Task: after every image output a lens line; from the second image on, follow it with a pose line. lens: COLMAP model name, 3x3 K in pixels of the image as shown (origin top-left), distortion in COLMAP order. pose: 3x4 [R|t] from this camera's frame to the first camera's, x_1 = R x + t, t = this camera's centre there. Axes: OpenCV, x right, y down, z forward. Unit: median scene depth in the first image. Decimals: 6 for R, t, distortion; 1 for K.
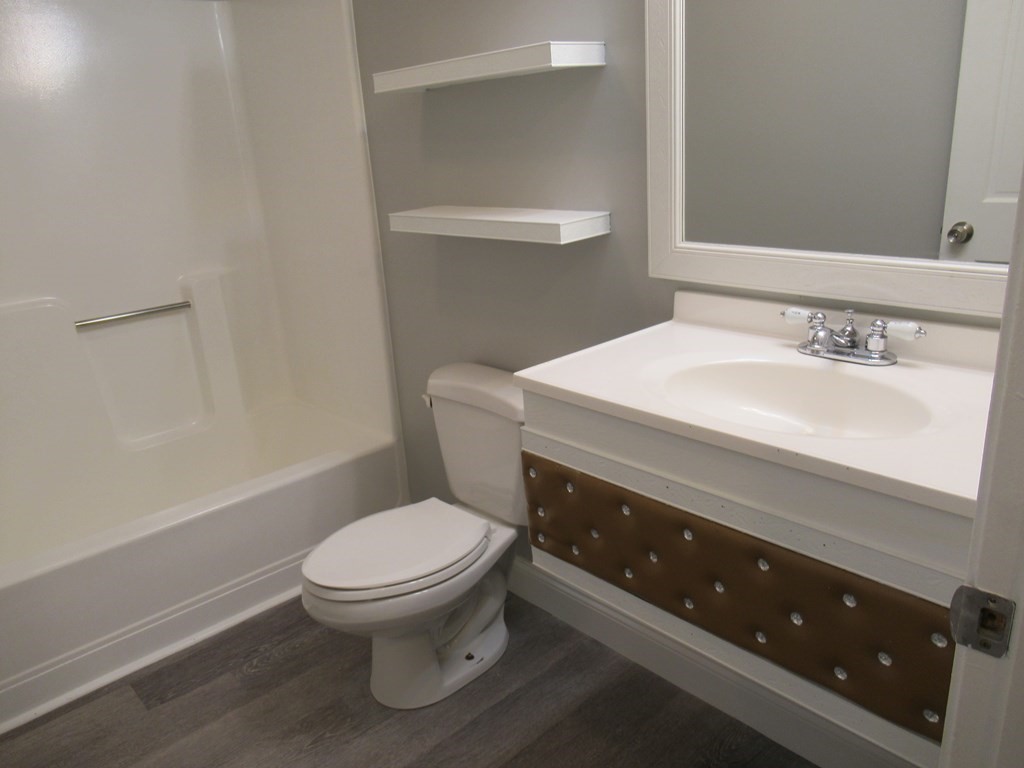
lens RADIAL K [[772.3, 0, 508.0], [0, 772.3, 385.8], [0, 0, 1]] dist [0.003051, -0.005190]
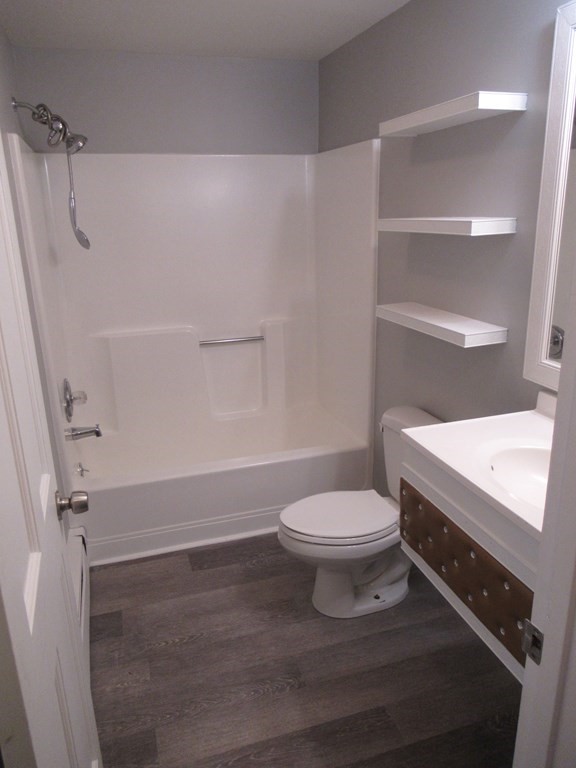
lens RADIAL K [[579.2, 0, 291.0], [0, 579.2, 384.9], [0, 0, 1]] dist [0.003051, -0.005190]
pose [[0.911485, 0.163132, -0.377602, 0.167358], [-0.164442, 0.985960, 0.029013, -0.073712], [0.377033, 0.035648, 0.925514, -0.152214]]
